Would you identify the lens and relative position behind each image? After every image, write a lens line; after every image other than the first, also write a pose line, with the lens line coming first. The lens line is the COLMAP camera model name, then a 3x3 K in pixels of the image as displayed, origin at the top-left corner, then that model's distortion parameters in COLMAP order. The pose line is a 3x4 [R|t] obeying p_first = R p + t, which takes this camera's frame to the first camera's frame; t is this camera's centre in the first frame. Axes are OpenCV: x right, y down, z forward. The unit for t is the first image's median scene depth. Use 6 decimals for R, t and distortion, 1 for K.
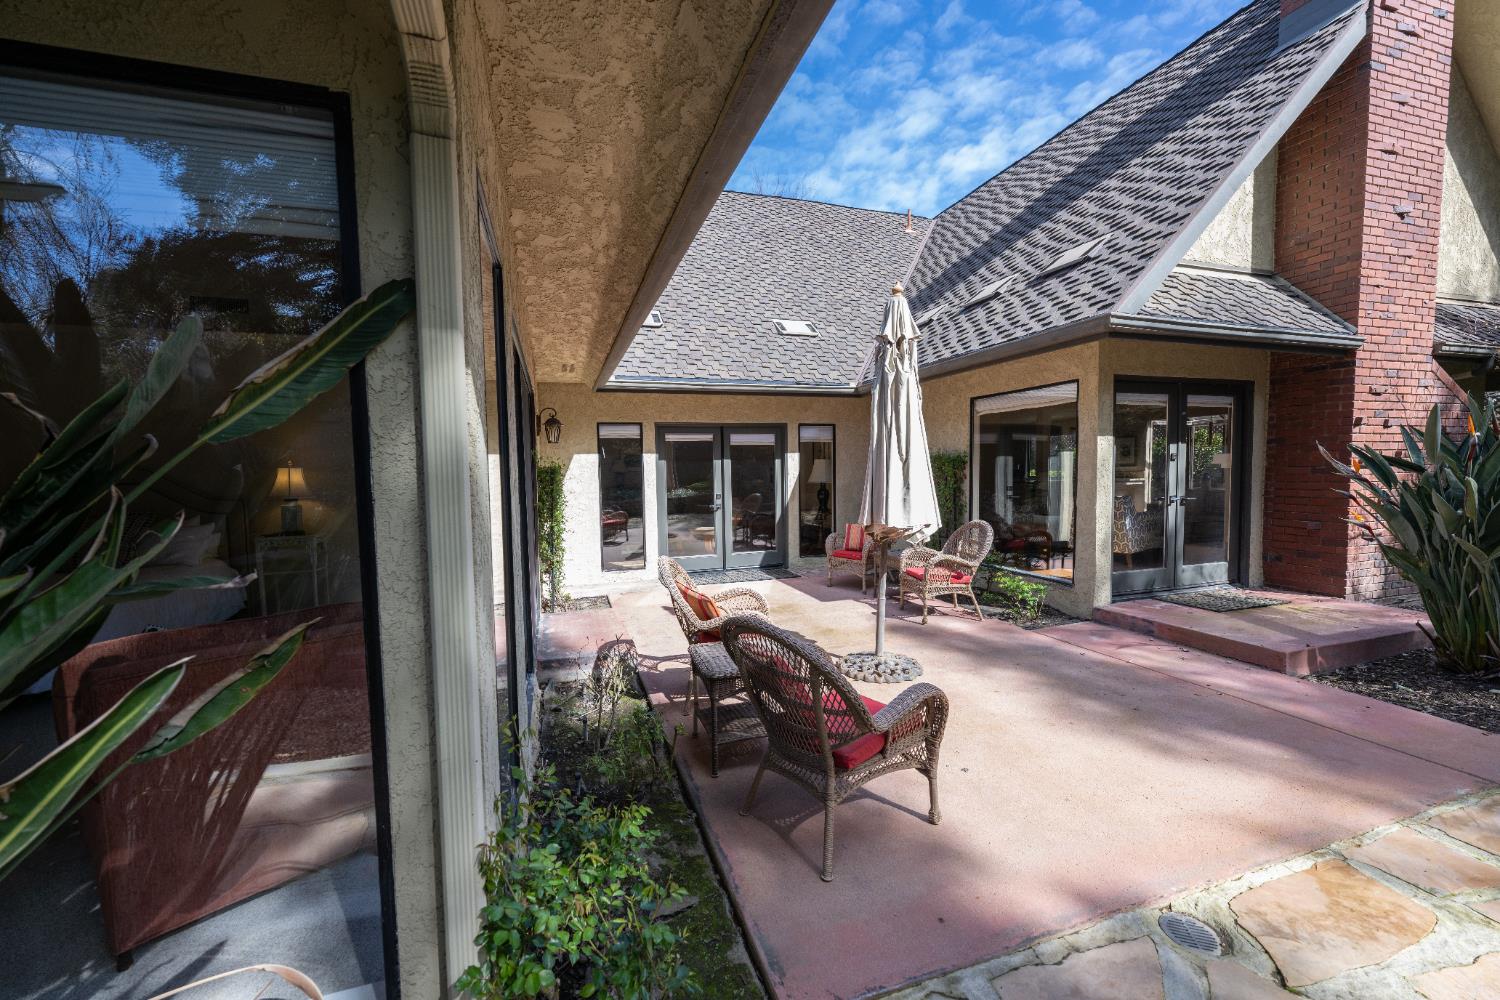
lens RADIAL K [[593.5, 0, 747.5], [0, 593.5, 505.3], [0, 0, 1]] dist [0.001830, 0.000159]
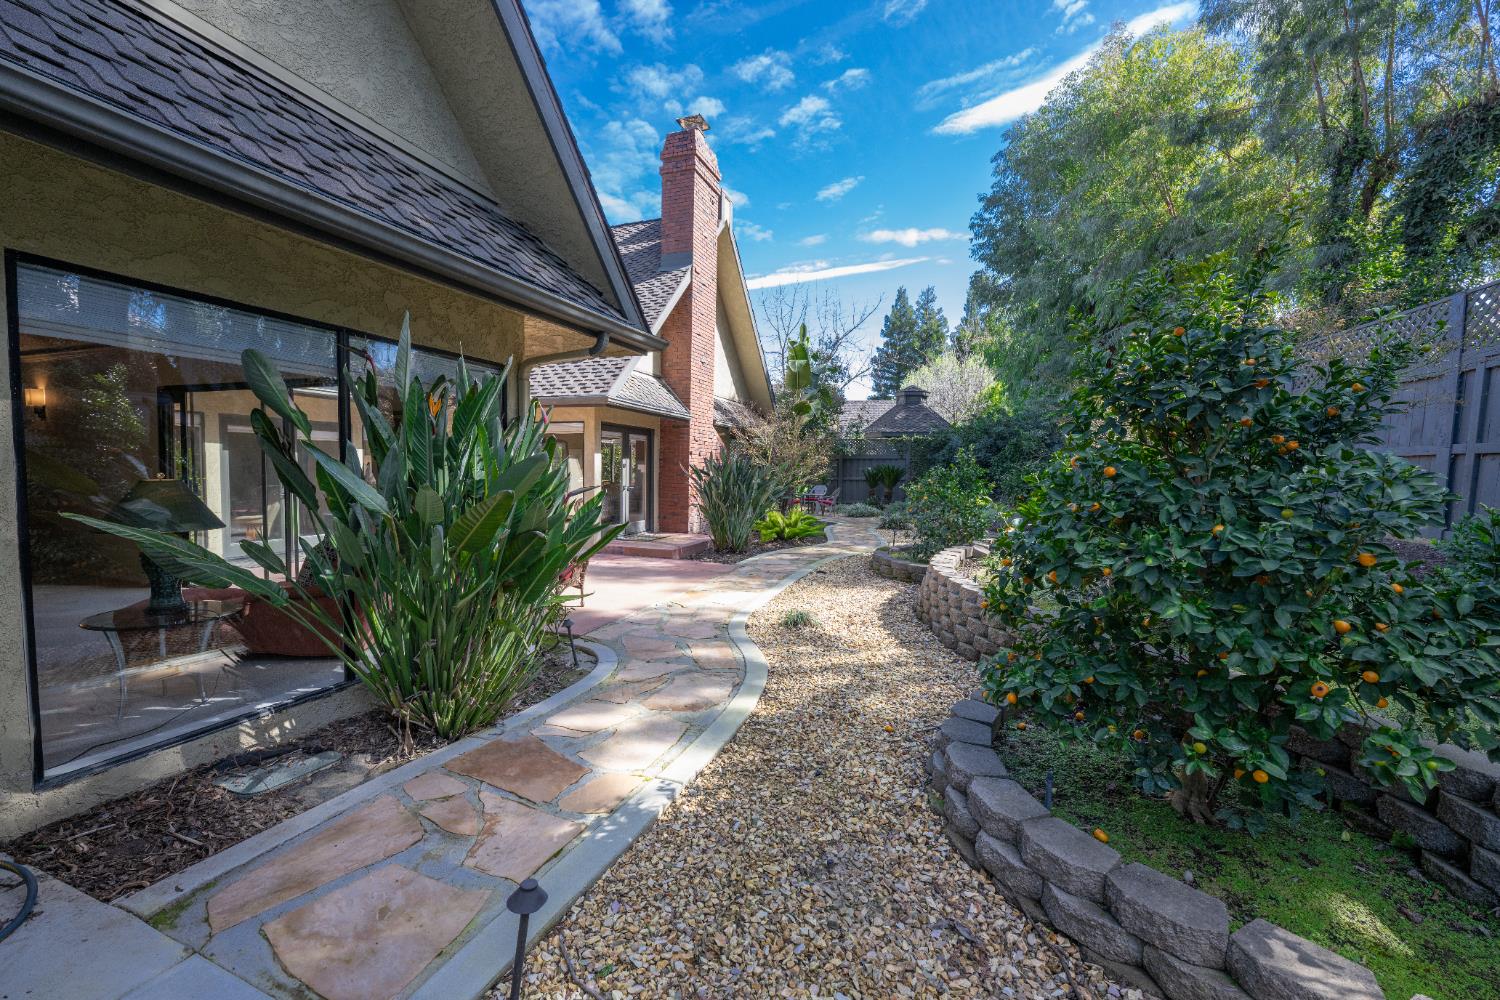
lens RADIAL K [[593.5, 0, 747.5], [0, 593.5, 505.3], [0, 0, 1]] dist [0.001830, 0.000159]
pose [[0.625458, -0.014329, 0.780127, -0.558479], [0.015489, 0.999862, 0.005947, 0.043246], [-0.780104, 0.008364, 0.625593, -0.535317]]
